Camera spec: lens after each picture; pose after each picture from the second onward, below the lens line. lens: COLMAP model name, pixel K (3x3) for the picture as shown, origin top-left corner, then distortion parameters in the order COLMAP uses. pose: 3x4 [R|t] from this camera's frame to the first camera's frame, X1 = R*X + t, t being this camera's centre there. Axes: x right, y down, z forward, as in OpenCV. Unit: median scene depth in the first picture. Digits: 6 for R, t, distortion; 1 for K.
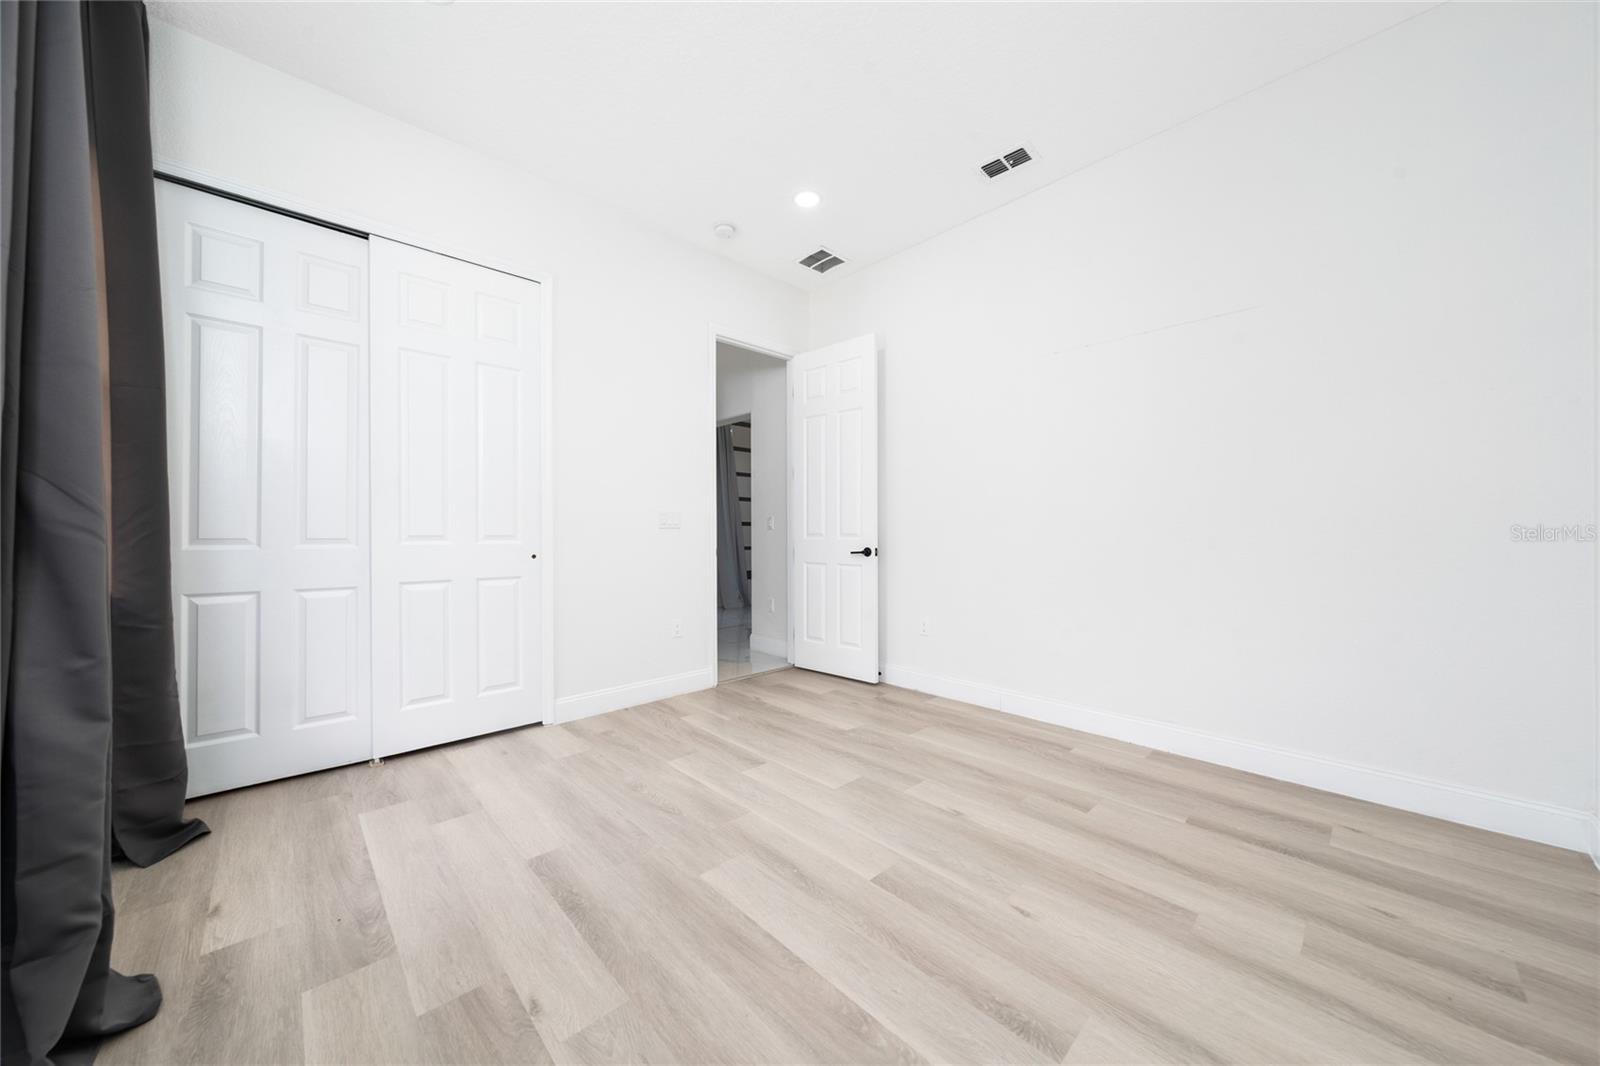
lens RADIAL K [[549.2, 0, 801.2], [0, 549.2, 535.5], [0, 0, 1]] dist [-0.000491, 0.000089]
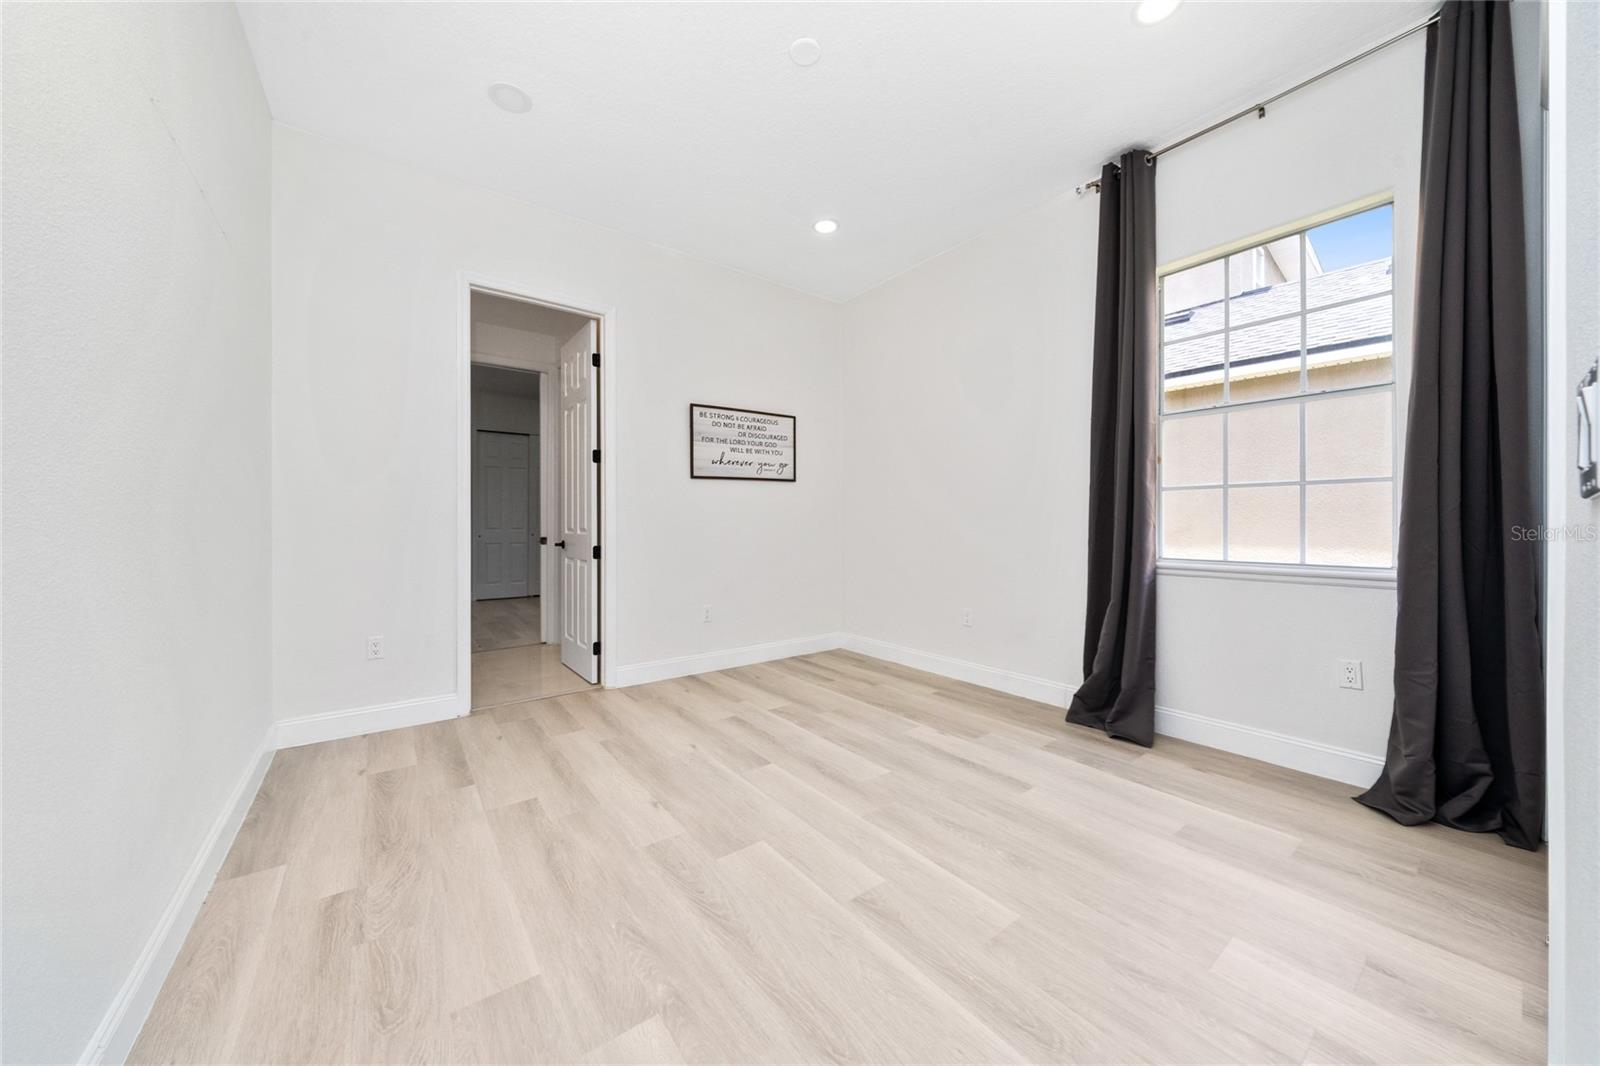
lens RADIAL K [[549.2, 0, 801.2], [0, 549.2, 535.5], [0, 0, 1]] dist [-0.000491, 0.000089]
pose [[-0.993045, 0.001692, 0.117721, -0.104171], [0.004801, 0.999647, 0.026129, -0.015860], [-0.117636, 0.026513, -0.992703, 2.013029]]
